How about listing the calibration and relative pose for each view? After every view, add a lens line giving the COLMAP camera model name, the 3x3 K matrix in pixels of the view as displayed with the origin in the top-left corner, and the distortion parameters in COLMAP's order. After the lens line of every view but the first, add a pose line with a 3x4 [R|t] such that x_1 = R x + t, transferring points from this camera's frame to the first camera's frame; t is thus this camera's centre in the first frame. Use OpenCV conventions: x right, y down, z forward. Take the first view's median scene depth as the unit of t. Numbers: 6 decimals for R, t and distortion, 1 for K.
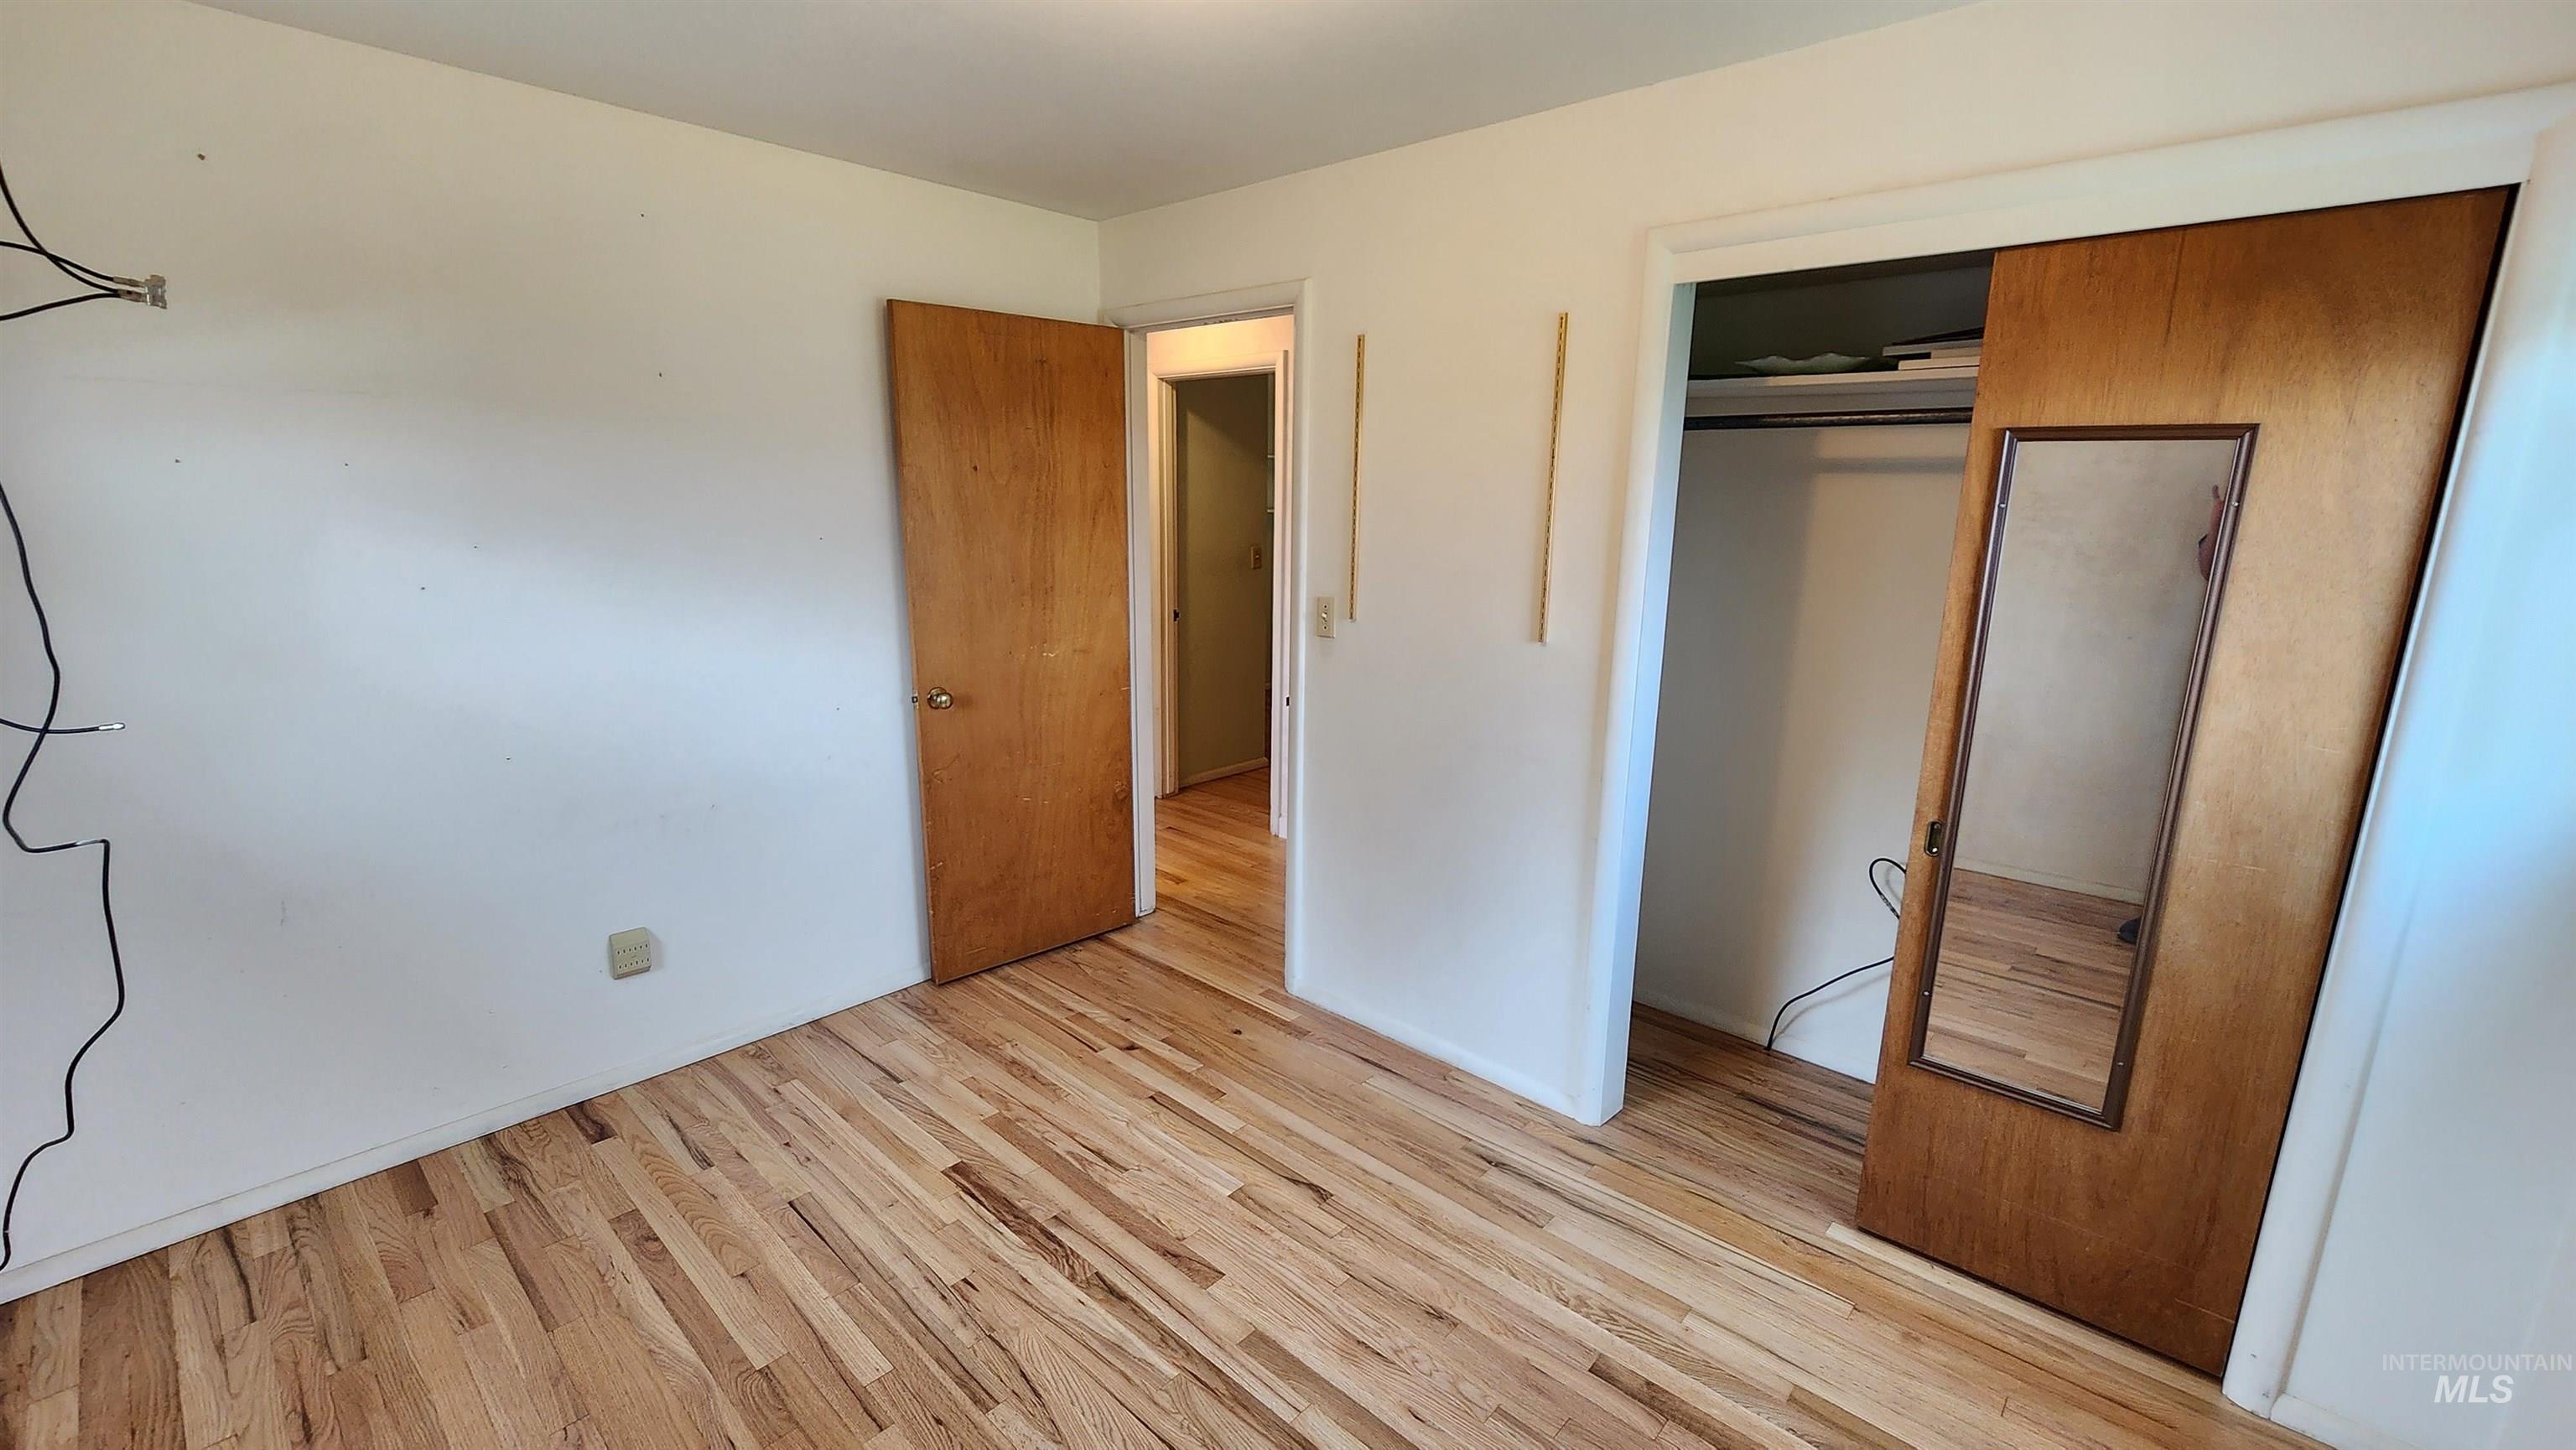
lens RADIAL K [[1059.1, 0, 1287.5], [0, 1059.1, 715.8], [0, 0, 1]] dist [-0.000228, 0.000536]
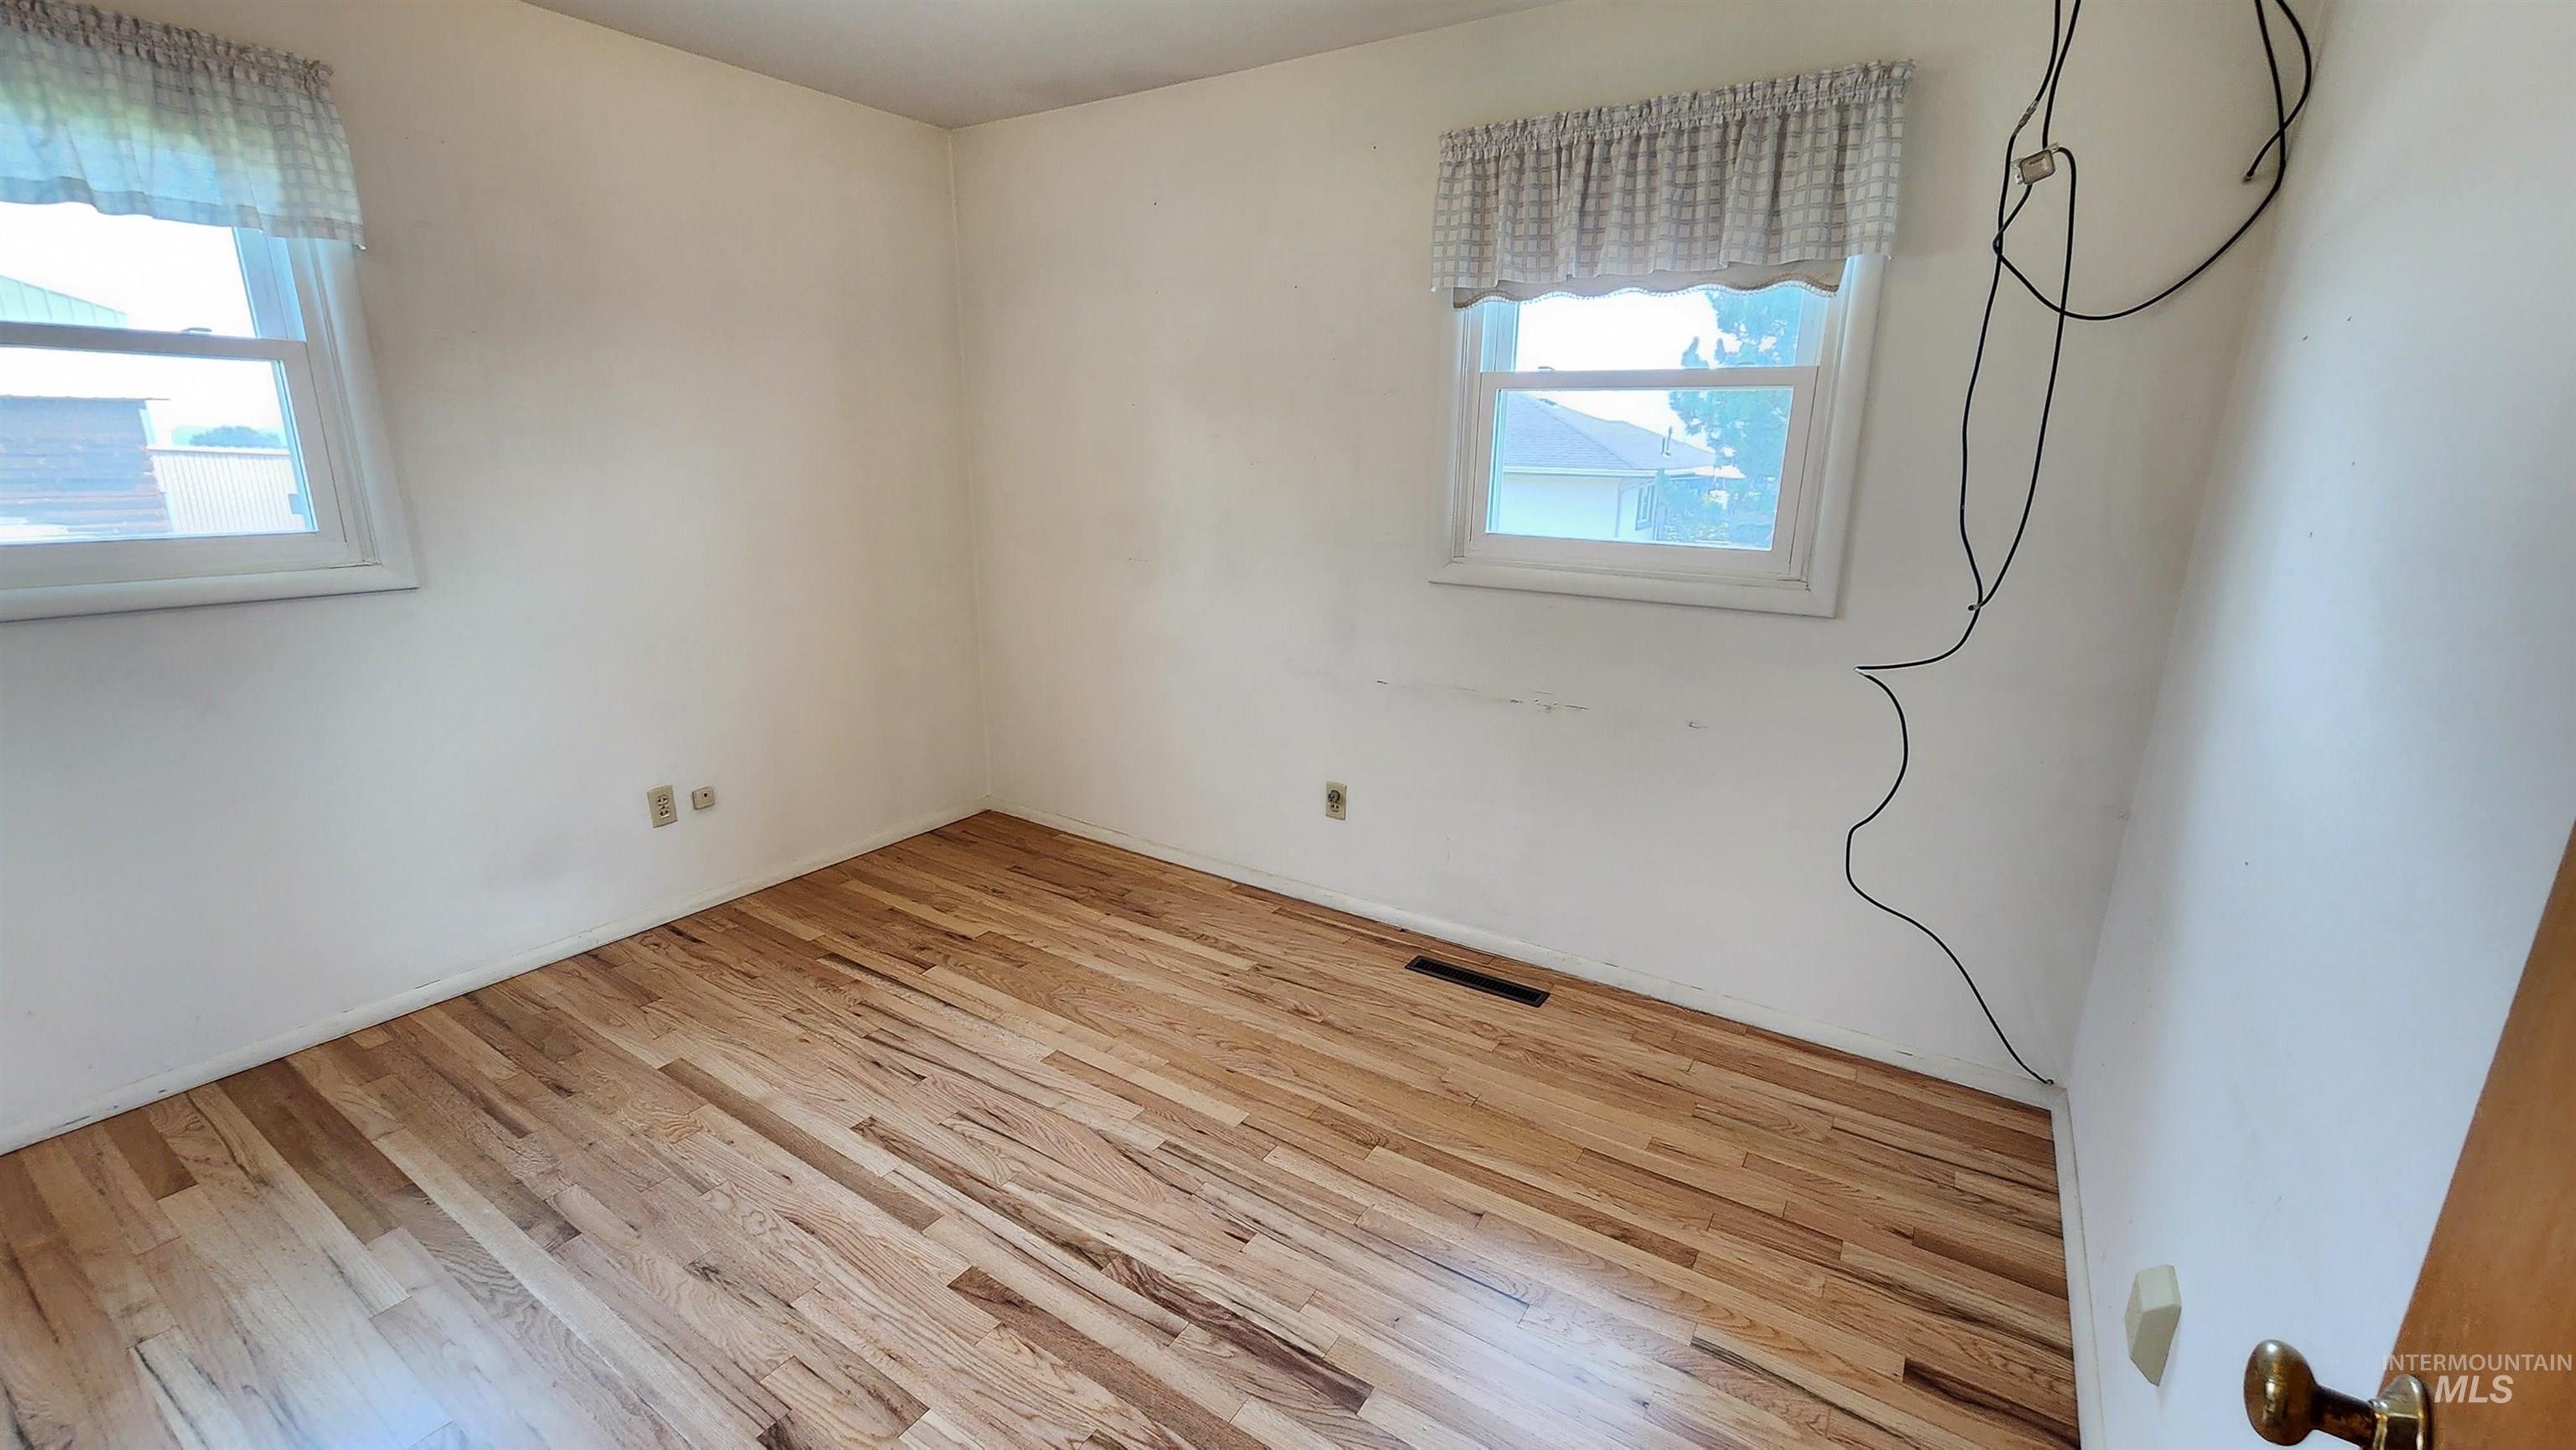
lens RADIAL K [[1059.1, 0, 1287.5], [0, 1059.1, 736.1], [0, 0, 1]] dist [-0.000228, 0.000536]
pose [[-0.986524, 0.013154, -0.163086, -0.203048], [-0.062636, 0.890468, 0.450714, -0.273828], [0.151151, 0.454855, -0.877644, 1.647938]]
